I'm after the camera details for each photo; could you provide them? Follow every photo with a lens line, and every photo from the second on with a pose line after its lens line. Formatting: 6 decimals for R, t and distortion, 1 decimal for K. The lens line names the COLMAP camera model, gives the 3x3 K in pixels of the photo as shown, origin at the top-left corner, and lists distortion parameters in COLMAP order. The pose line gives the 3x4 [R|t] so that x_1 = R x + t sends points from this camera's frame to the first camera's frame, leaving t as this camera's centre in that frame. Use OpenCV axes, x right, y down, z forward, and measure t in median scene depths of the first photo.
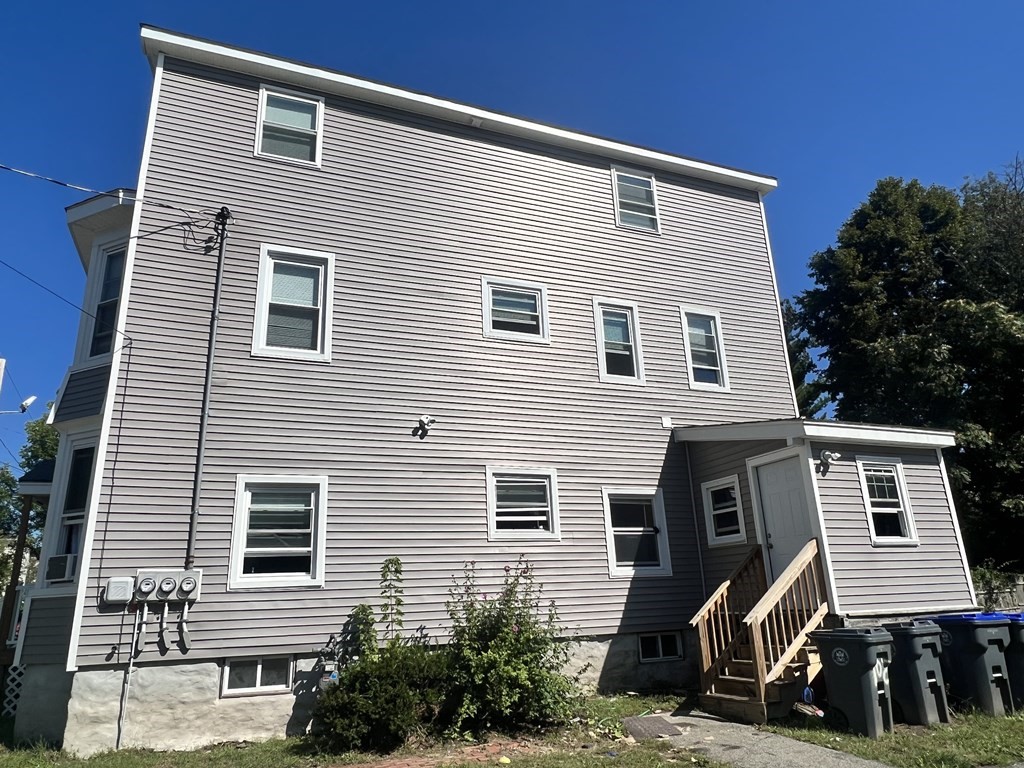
lens RADIAL K [[683.1, 0, 513.6], [0, 683.1, 383.7], [0, 0, 1]] dist [-0.010036, 0.005514]
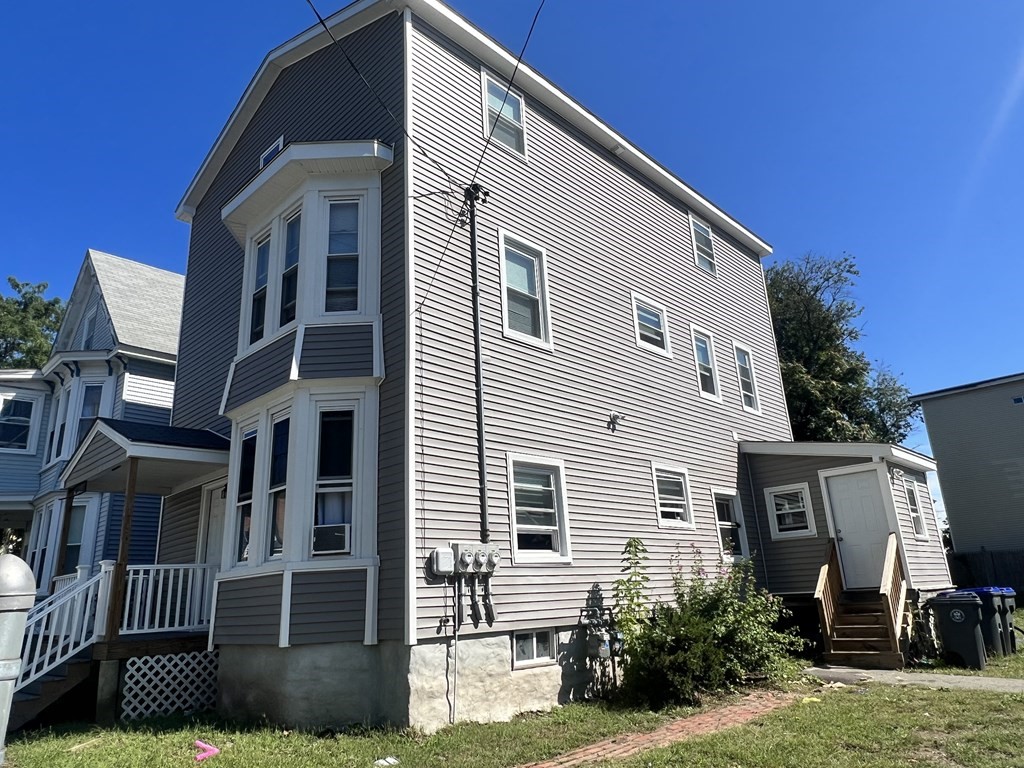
lens RADIAL K [[683.1, 0, 517.1], [0, 683.1, 382.3], [0, 0, 1]] dist [-0.010036, 0.005514]
pose [[0.915883, 0.116166, 0.384271, -0.775932], [-0.109675, 0.993208, -0.038847, 0.066631], [-0.386174, -0.006566, 0.922403, 0.056018]]
